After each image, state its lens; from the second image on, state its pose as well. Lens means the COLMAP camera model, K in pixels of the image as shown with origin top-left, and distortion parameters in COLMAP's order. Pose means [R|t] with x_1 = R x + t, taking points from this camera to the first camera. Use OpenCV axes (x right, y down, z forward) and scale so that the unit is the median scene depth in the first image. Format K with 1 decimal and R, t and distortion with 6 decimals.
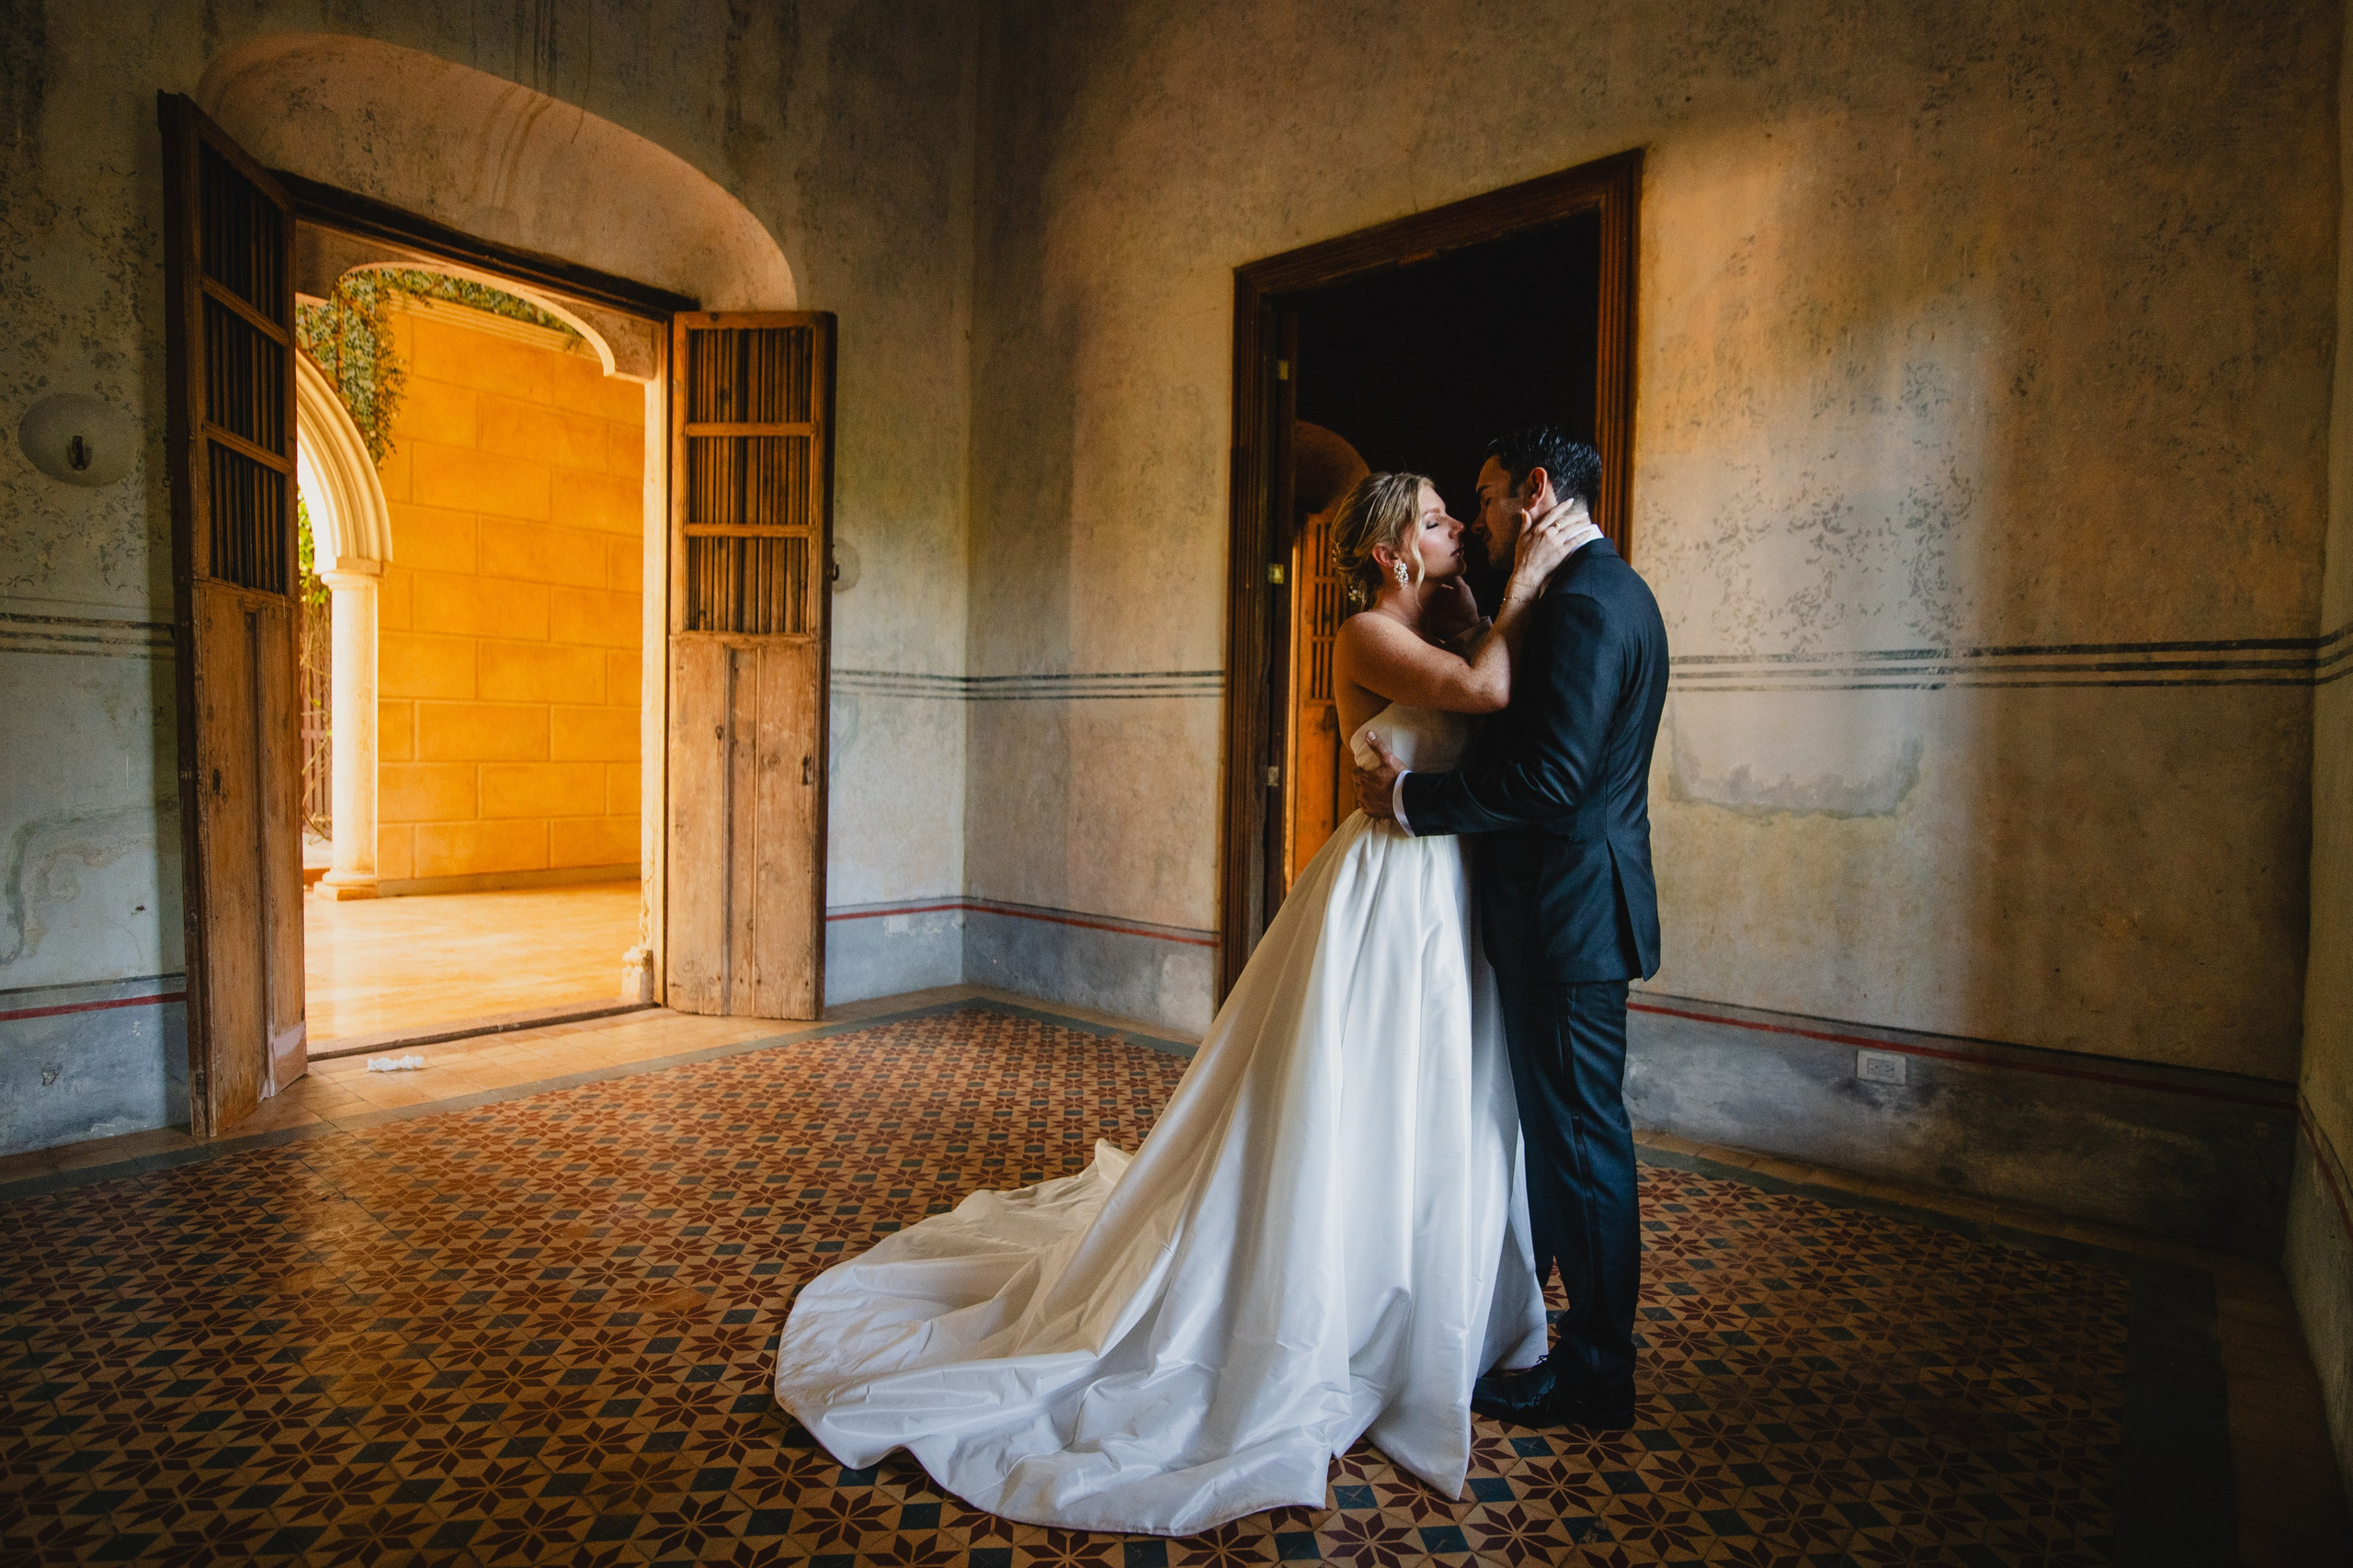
lens RADIAL K [[1161.7, 0, 1176.5], [0, 1161.7, 784.0], [0, 0, 1]] dist [-0.022238, -0.000028]
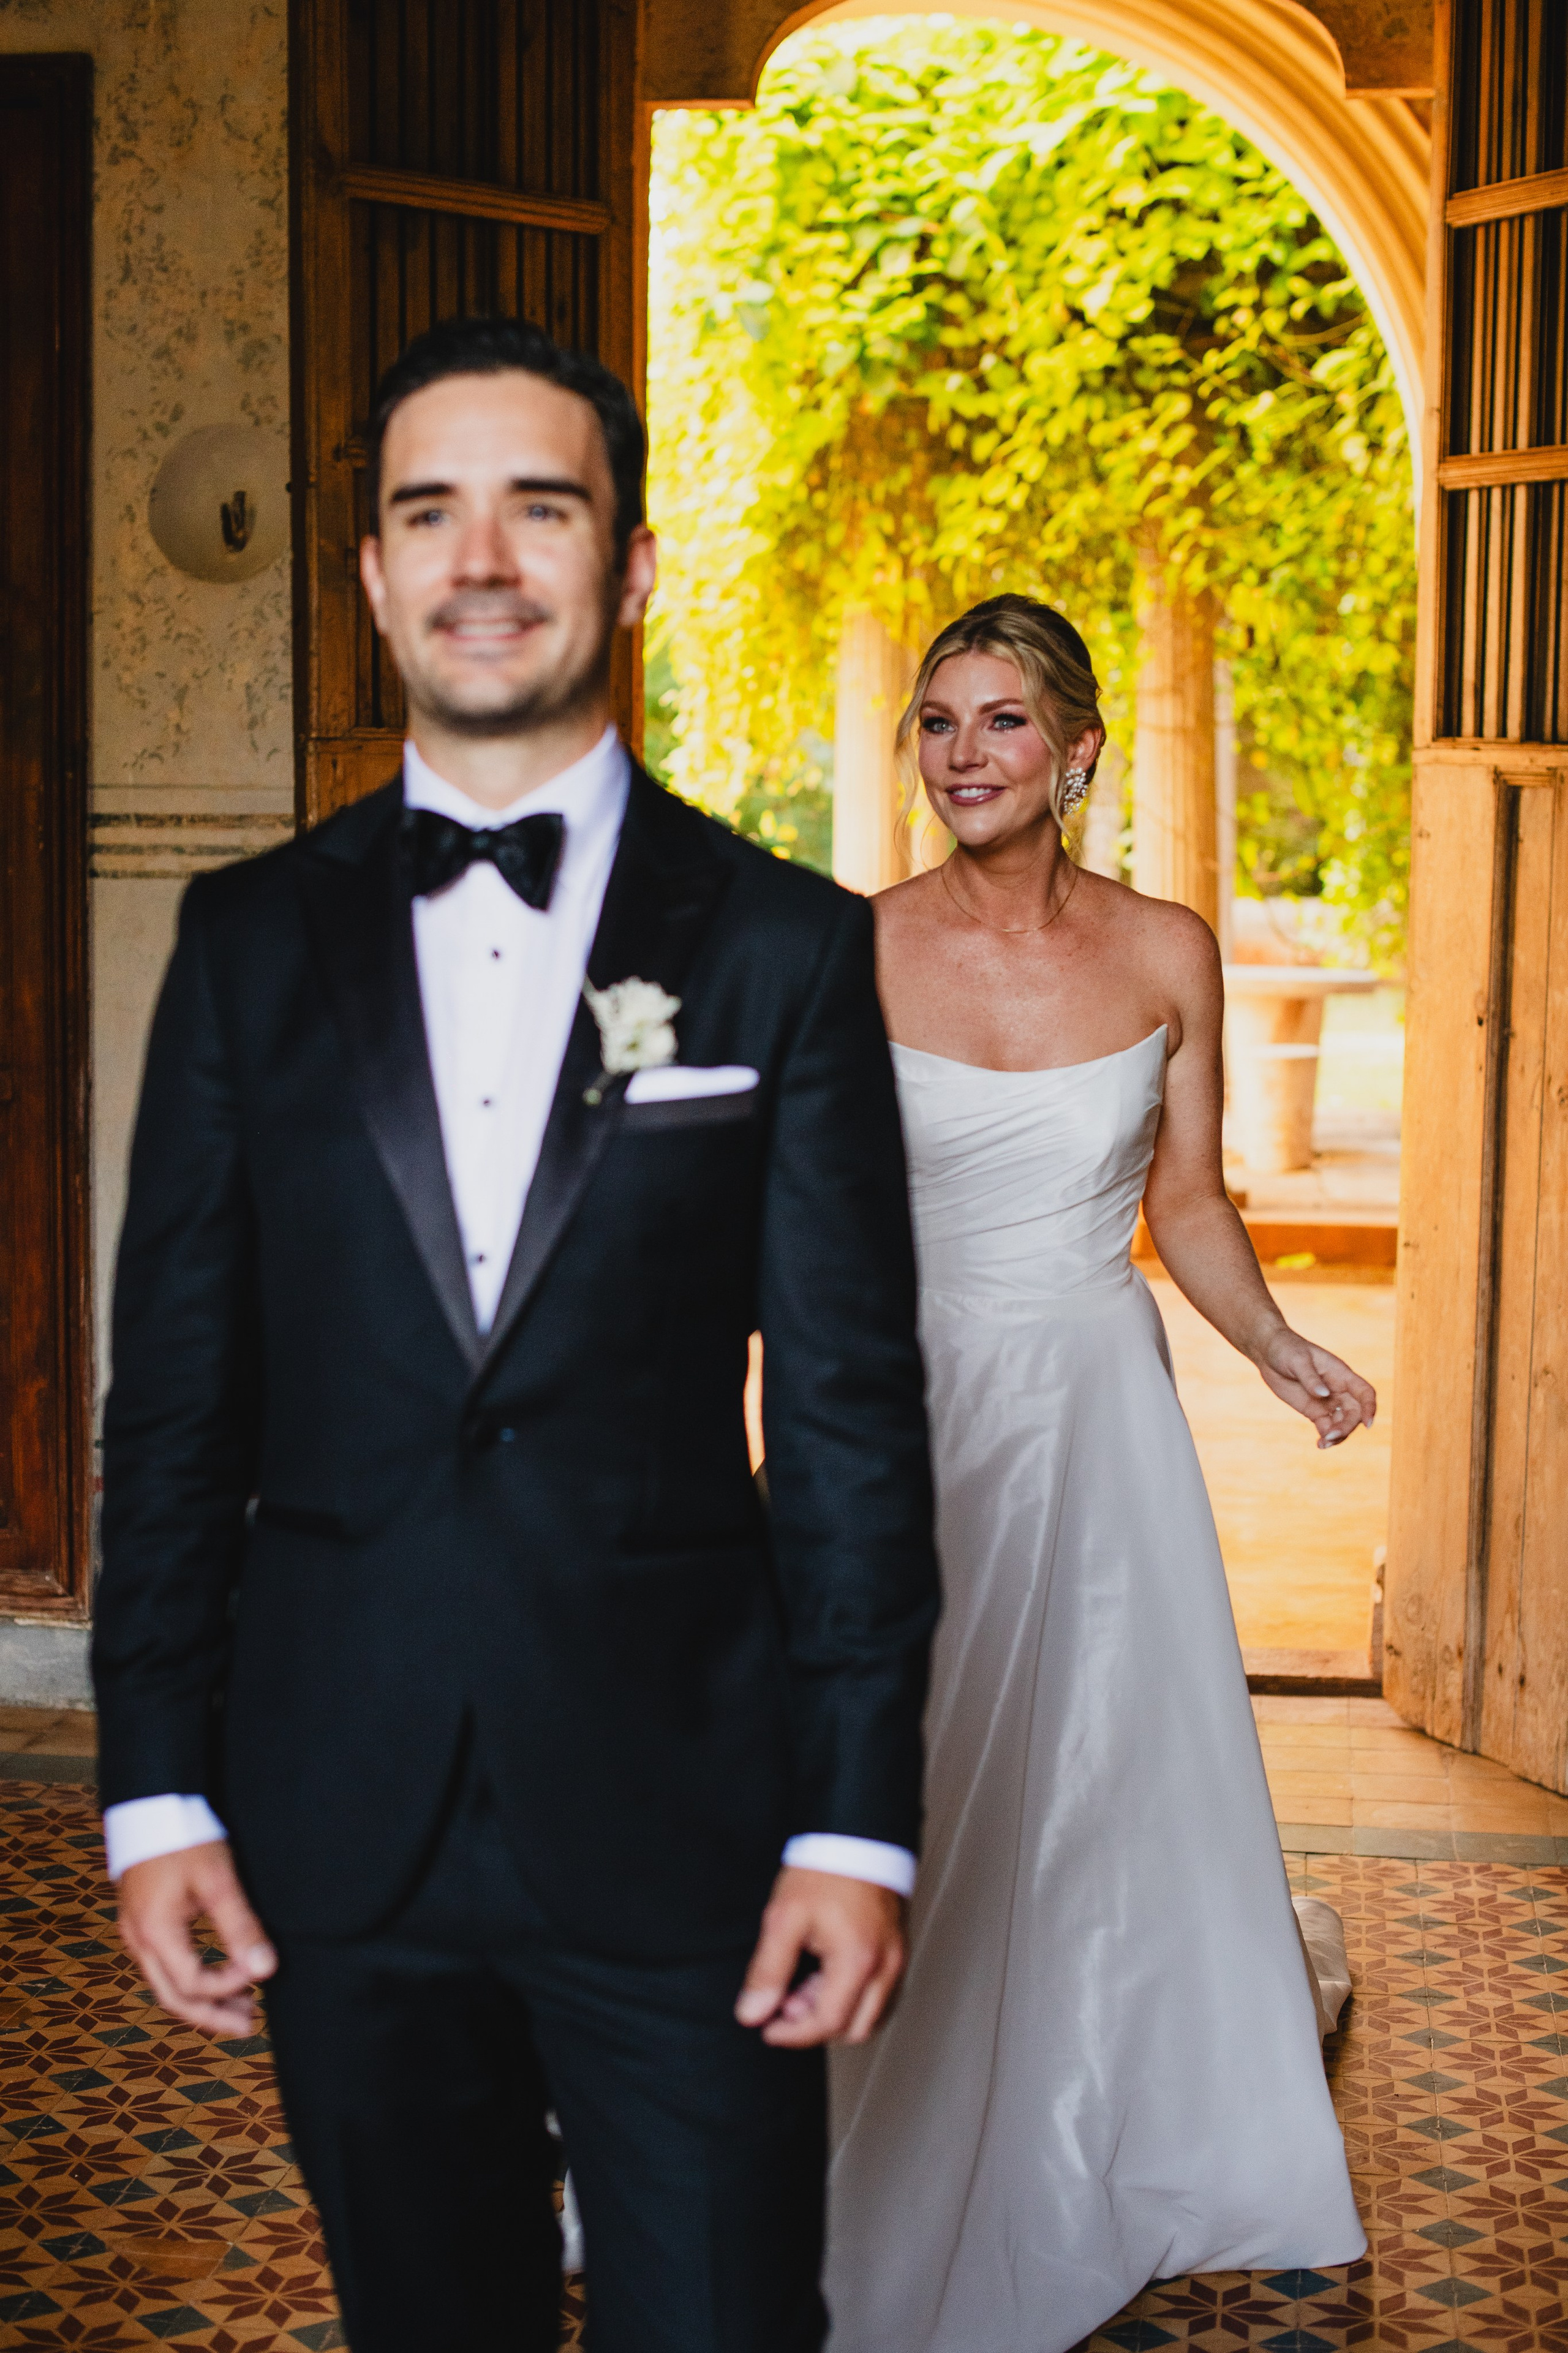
lens RADIAL K [[3457.4, 0, 784.0], [0, 3457.4, 1176.5], [0, 0, 1]] dist [-0.196188, 0.206052]
pose [[0.523546, 0.072495, -0.848908, 0.435363], [-0.028483, 0.997306, 0.067601, -0.058755], [0.851521, -0.011213, 0.524200, 0.221593]]
